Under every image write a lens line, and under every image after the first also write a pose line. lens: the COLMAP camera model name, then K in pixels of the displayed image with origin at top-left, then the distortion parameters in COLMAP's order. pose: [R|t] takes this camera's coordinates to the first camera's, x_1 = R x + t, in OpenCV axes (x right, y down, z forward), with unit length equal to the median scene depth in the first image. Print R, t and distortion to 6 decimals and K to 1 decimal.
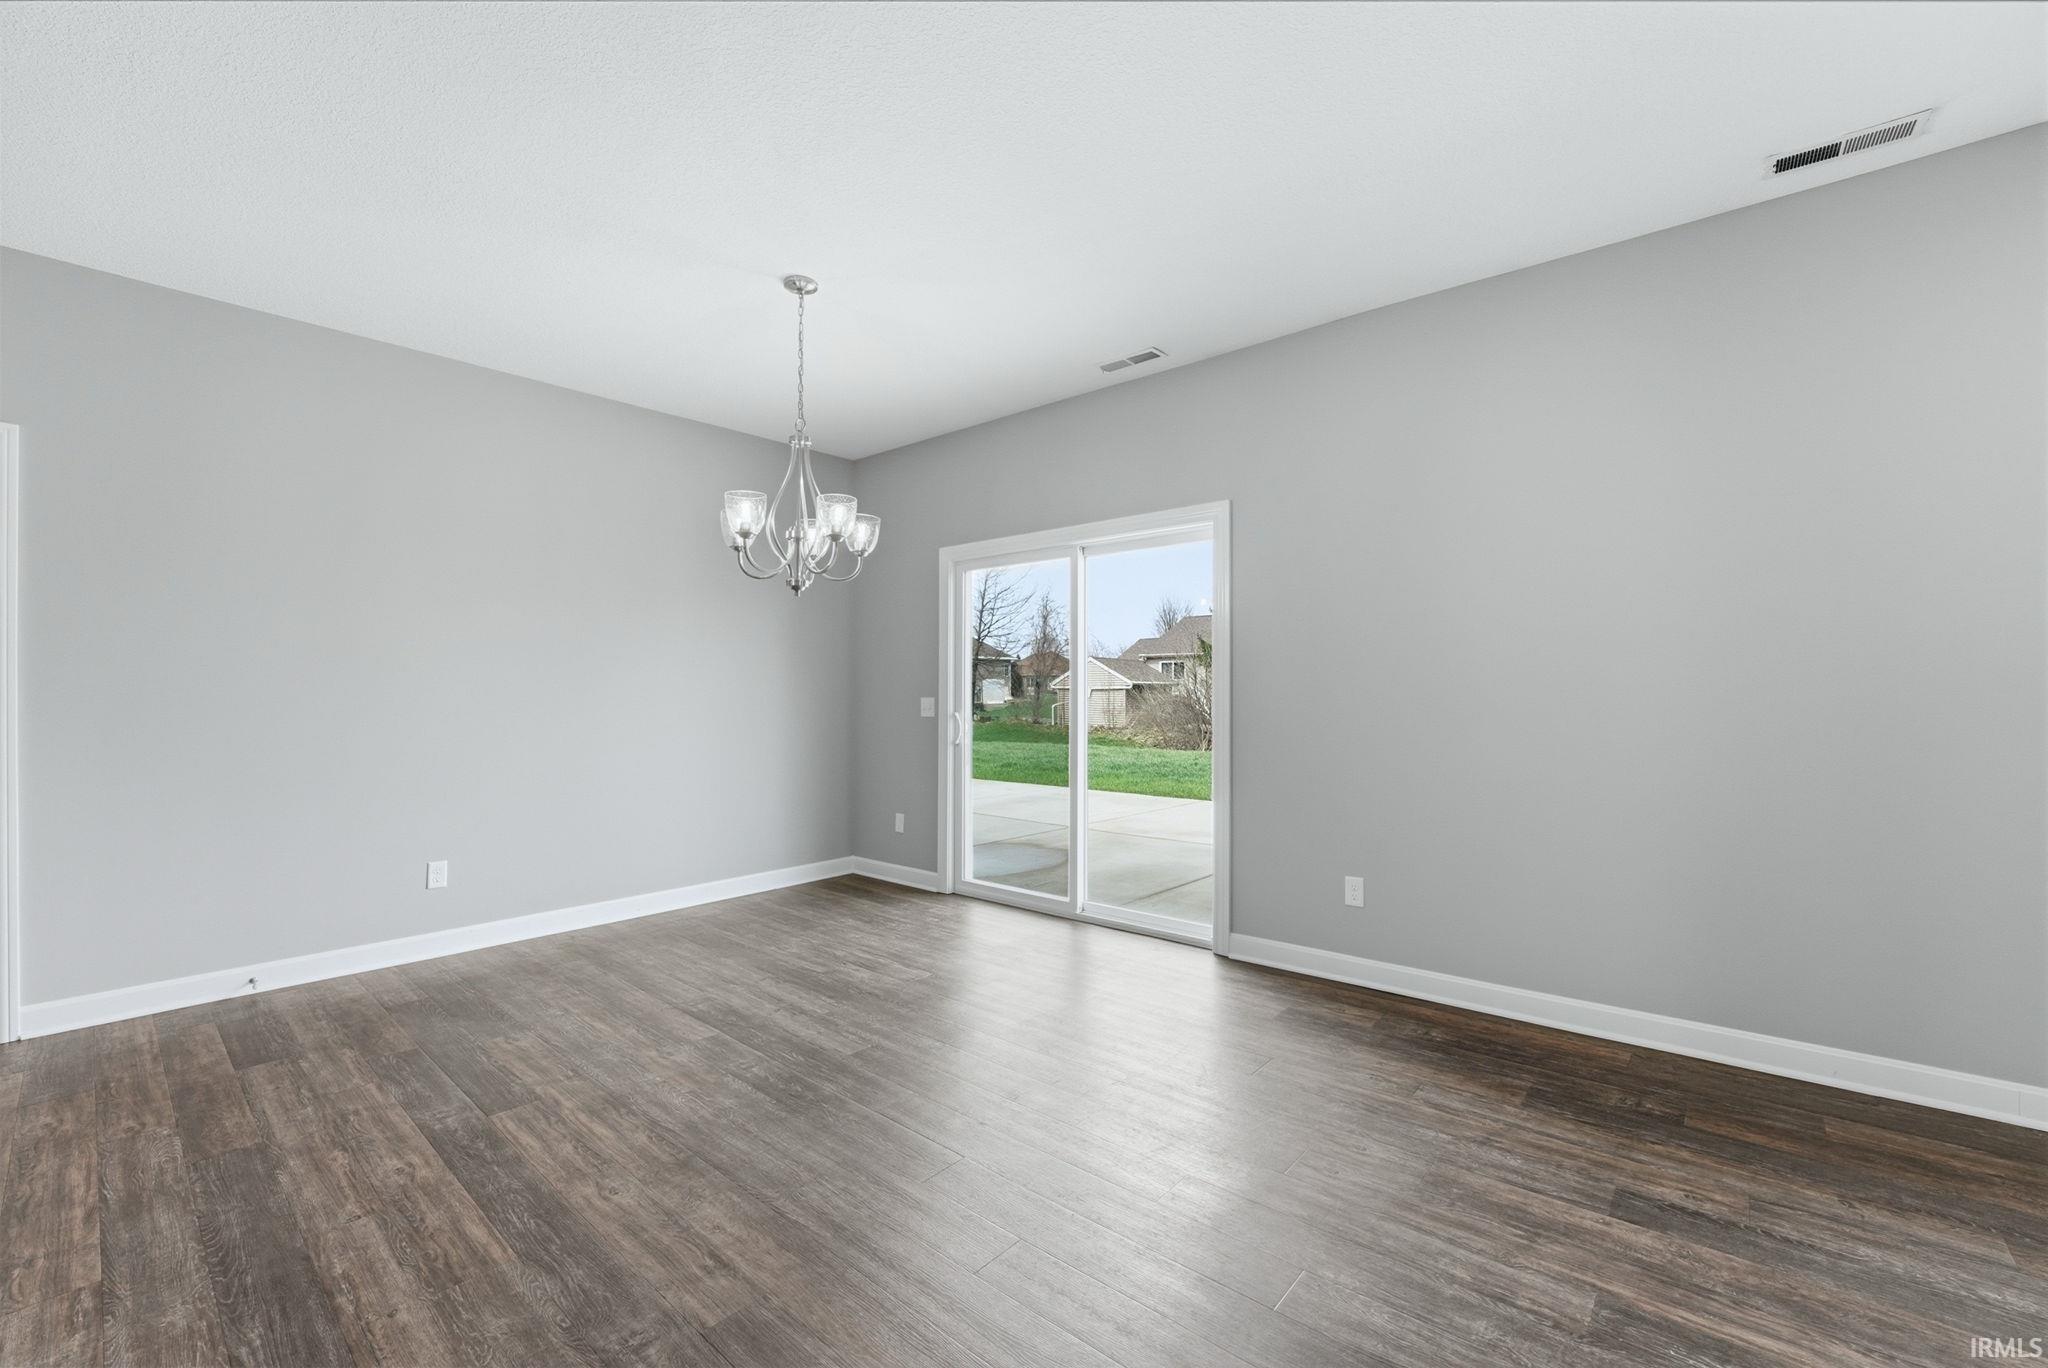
lens RADIAL K [[836.7, 0, 1026.7], [0, 836.7, 680.7], [0, 0, 1]] dist [-0.029994, 0.005658]
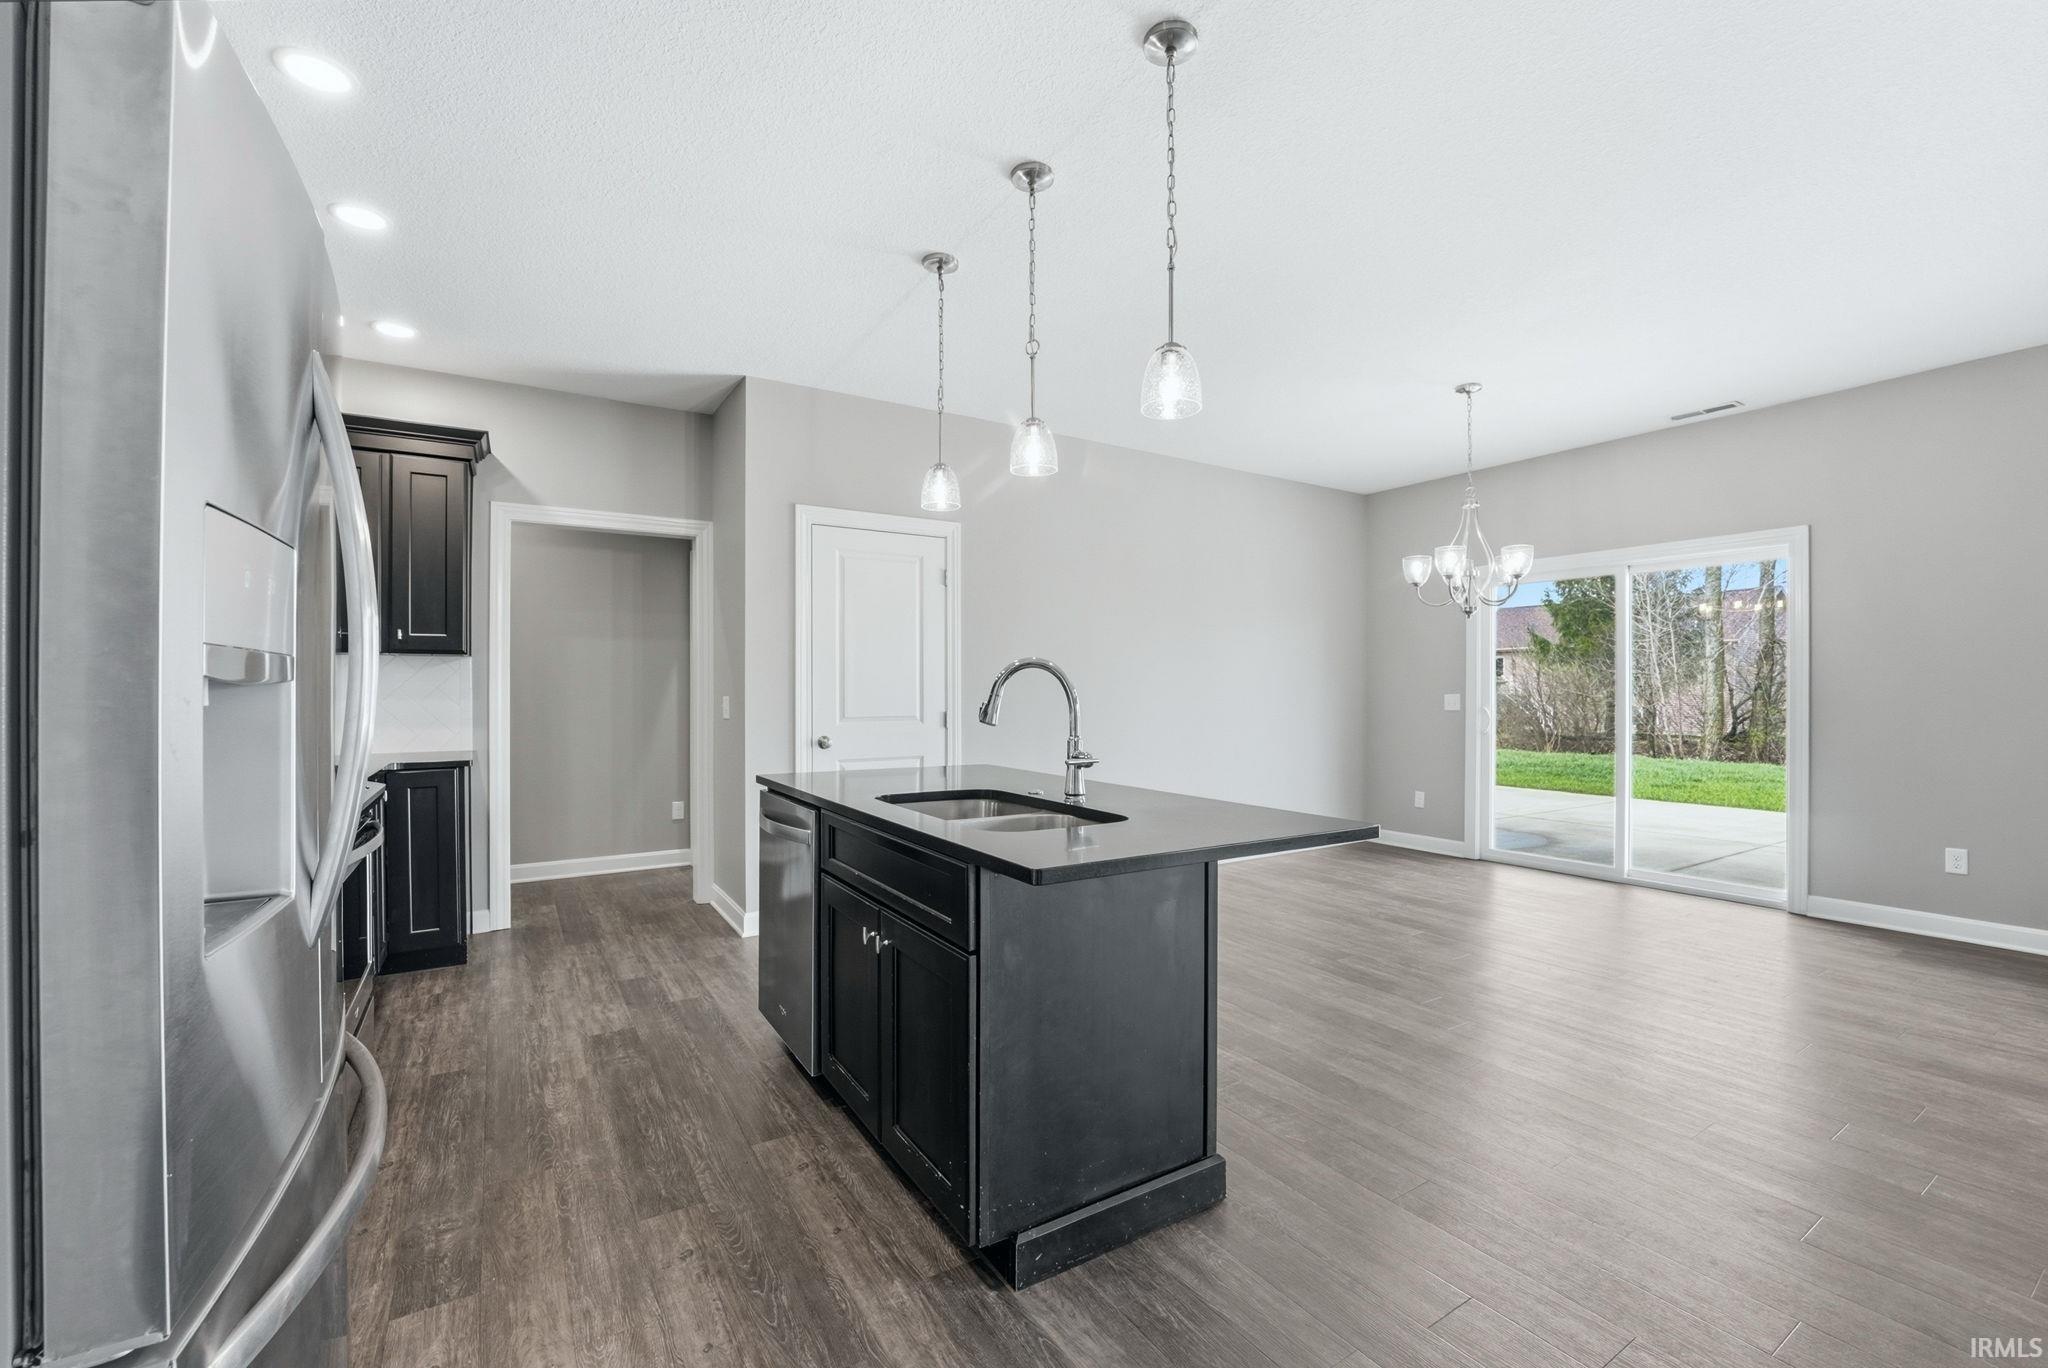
lens RADIAL K [[849.1, 0, 1028.0], [0, 849.1, 681.4], [0, 0, 1]] dist [-0.032144, 0.004184]
pose [[0.954626, -0.000162, -0.297808, -0.631561], [0.001283, 0.999993, 0.003569, -0.004832], [0.297805, -0.003790, 0.954619, -0.600870]]
